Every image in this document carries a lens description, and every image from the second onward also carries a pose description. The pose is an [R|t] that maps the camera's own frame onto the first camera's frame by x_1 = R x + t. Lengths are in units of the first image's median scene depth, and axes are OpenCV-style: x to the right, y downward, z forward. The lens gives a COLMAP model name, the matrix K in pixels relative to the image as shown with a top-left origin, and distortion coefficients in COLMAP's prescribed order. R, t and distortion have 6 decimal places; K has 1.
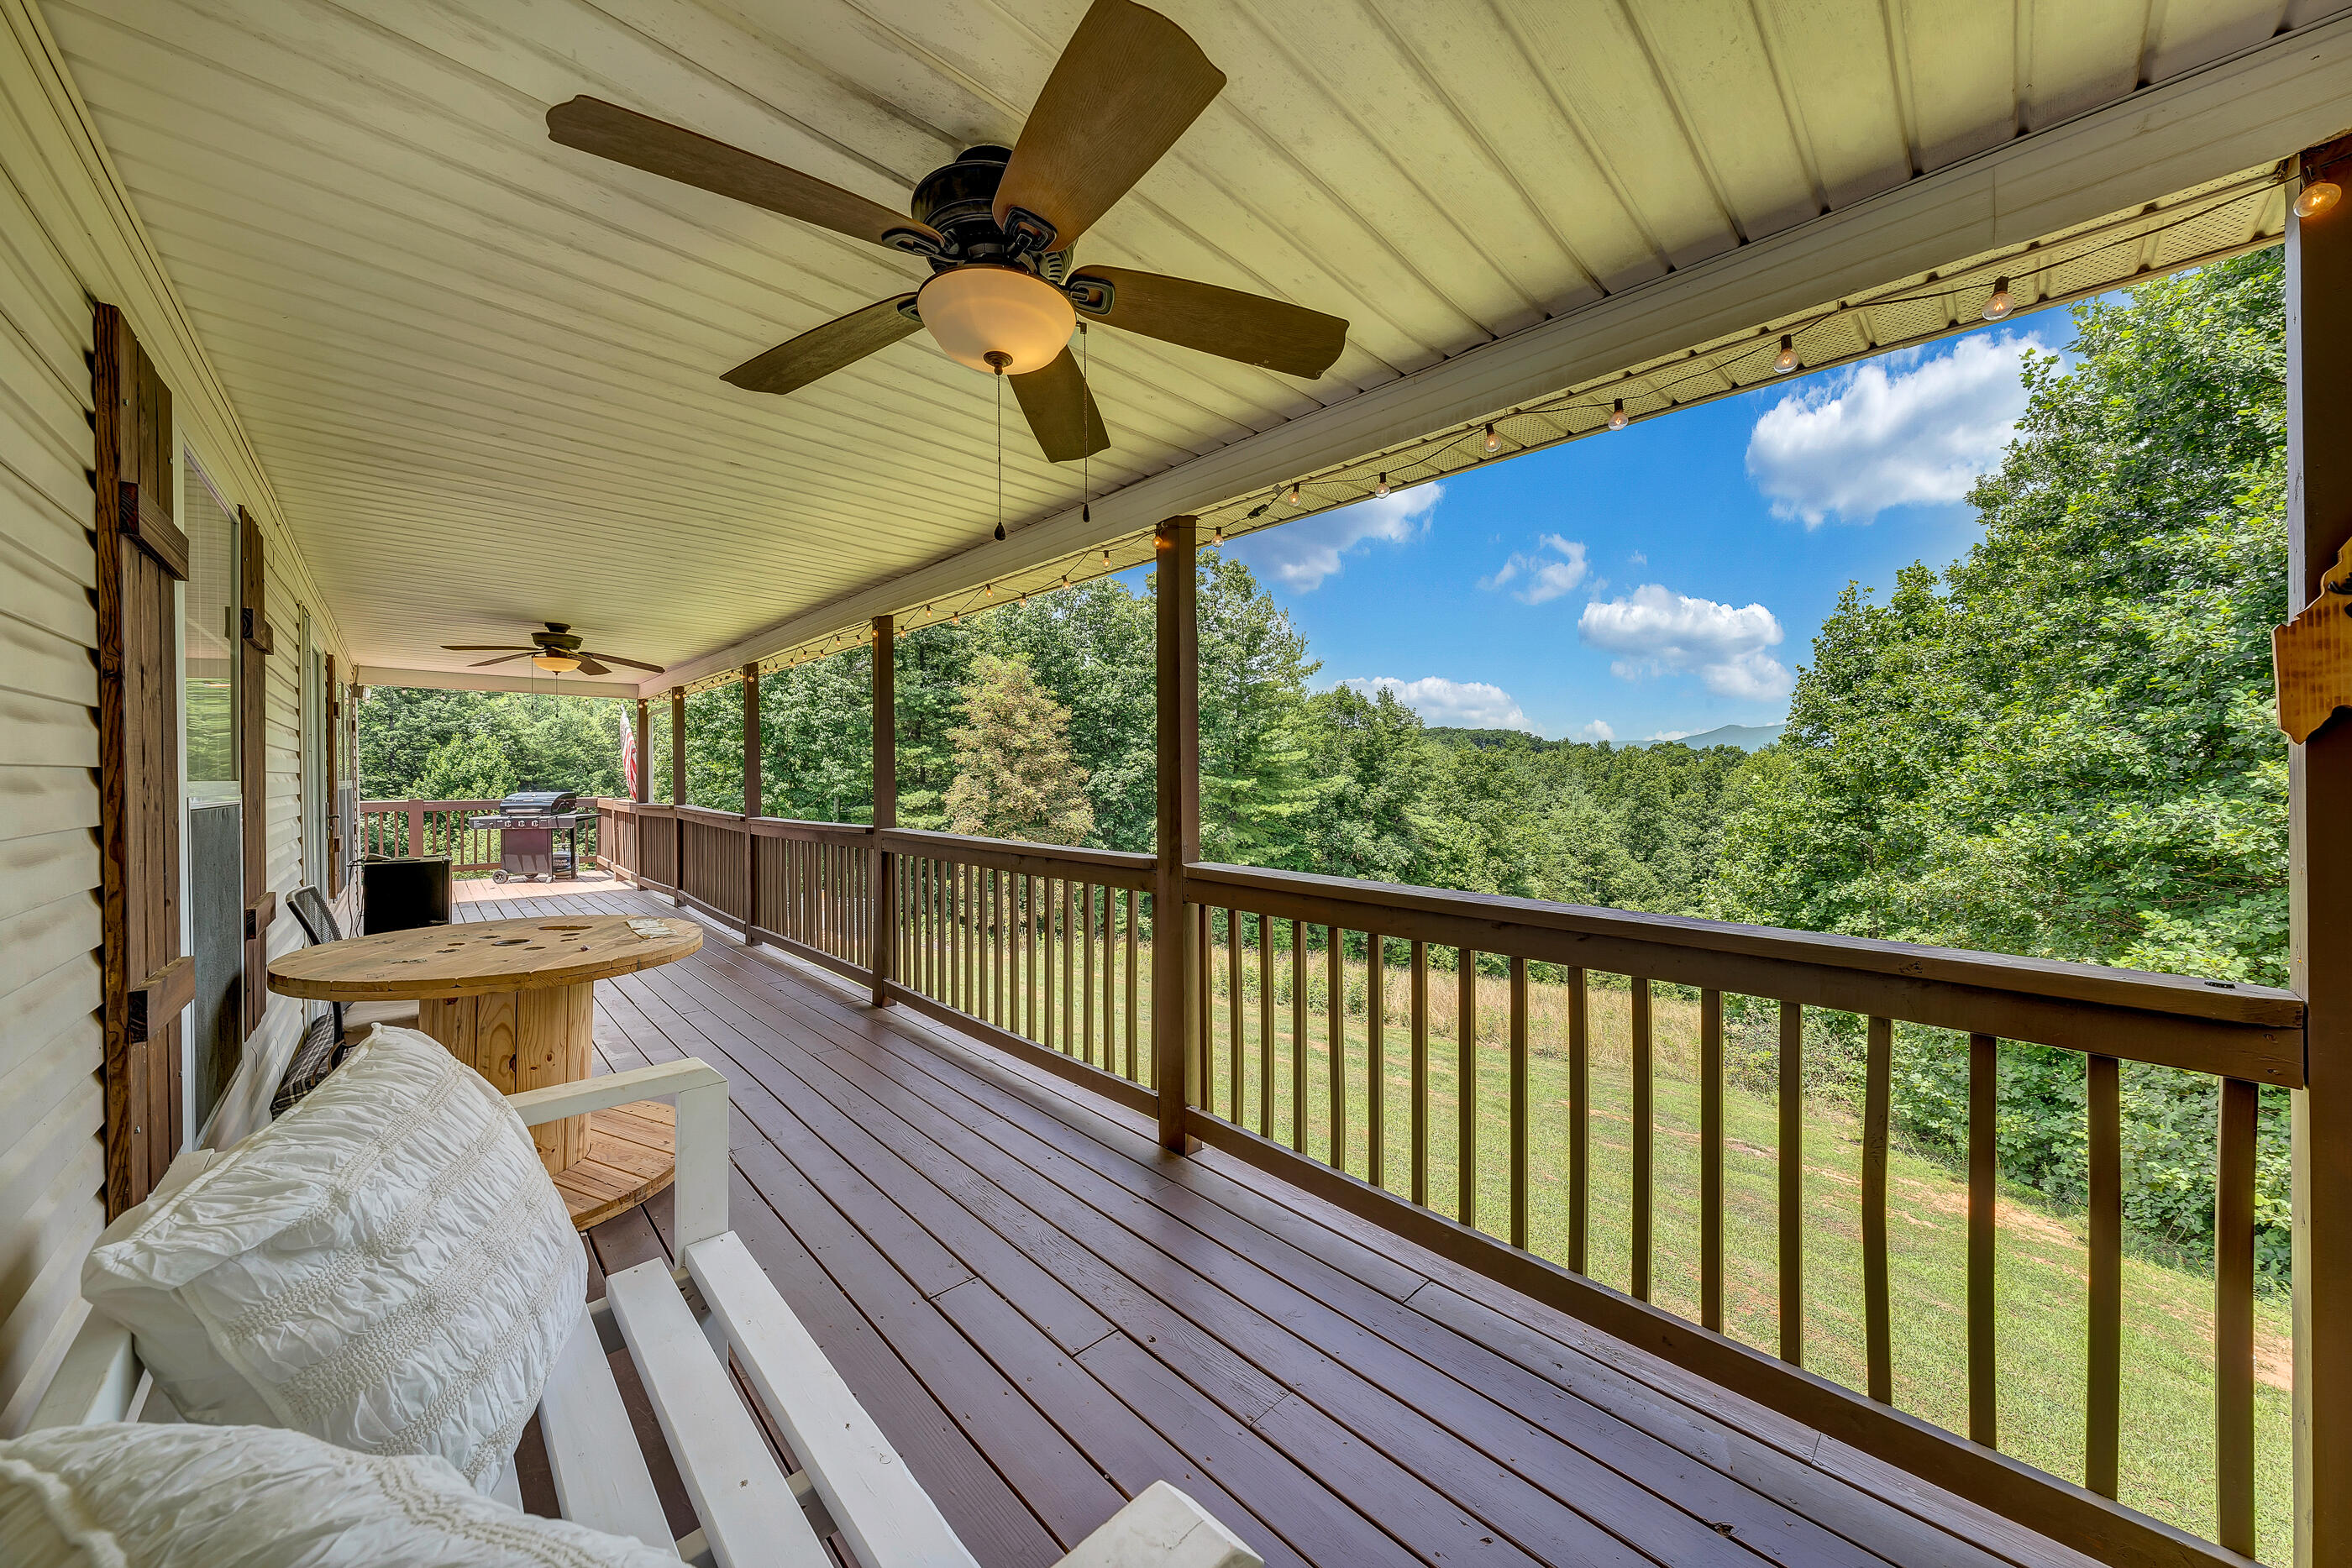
lens RADIAL K [[804.5, 0, 1165.6], [0, 804.5, 774.4], [0, 0, 1]] dist [-0.002747, 0.000141]
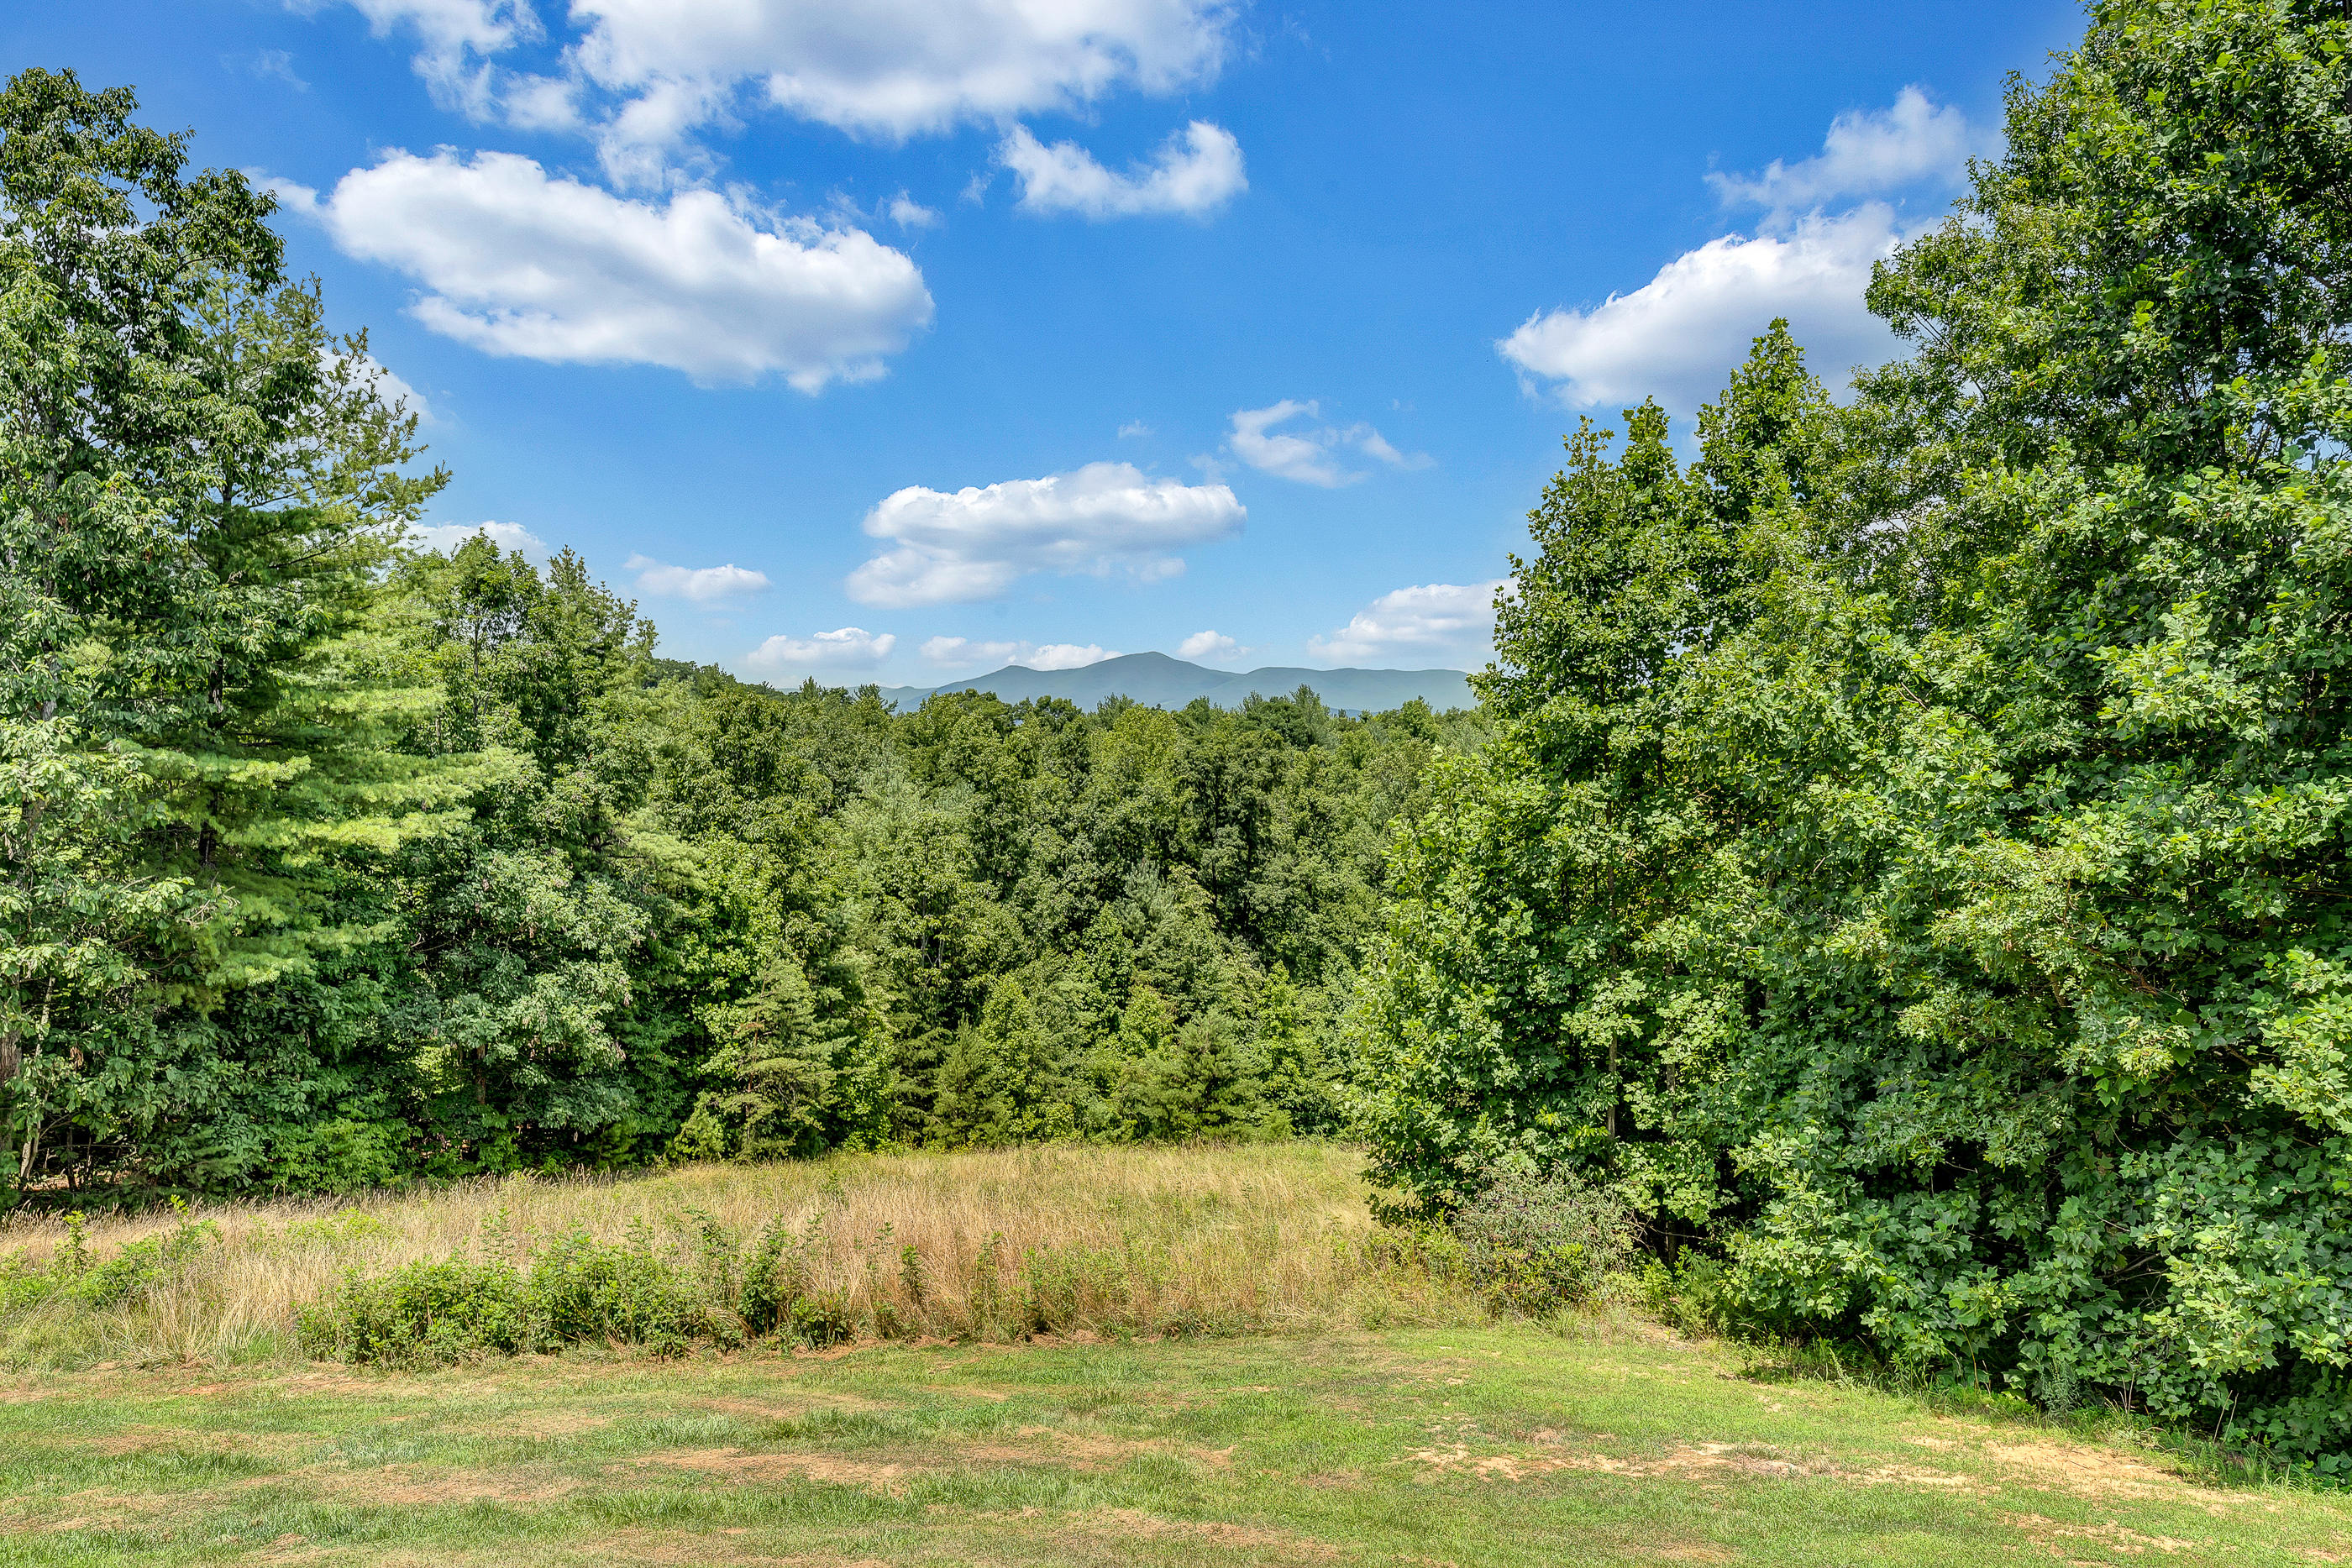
lens RADIAL K [[1602.8, 0, 1177.4], [0, 1602.8, 781.4], [0, 0, 1]] dist [0.006301, -0.001859]
pose [[0.760802, -0.015281, 0.648804, -0.055712], [0.000952, 0.999748, 0.022431, 0.000849], [-0.648983, -0.016448, 0.760625, 0.111265]]
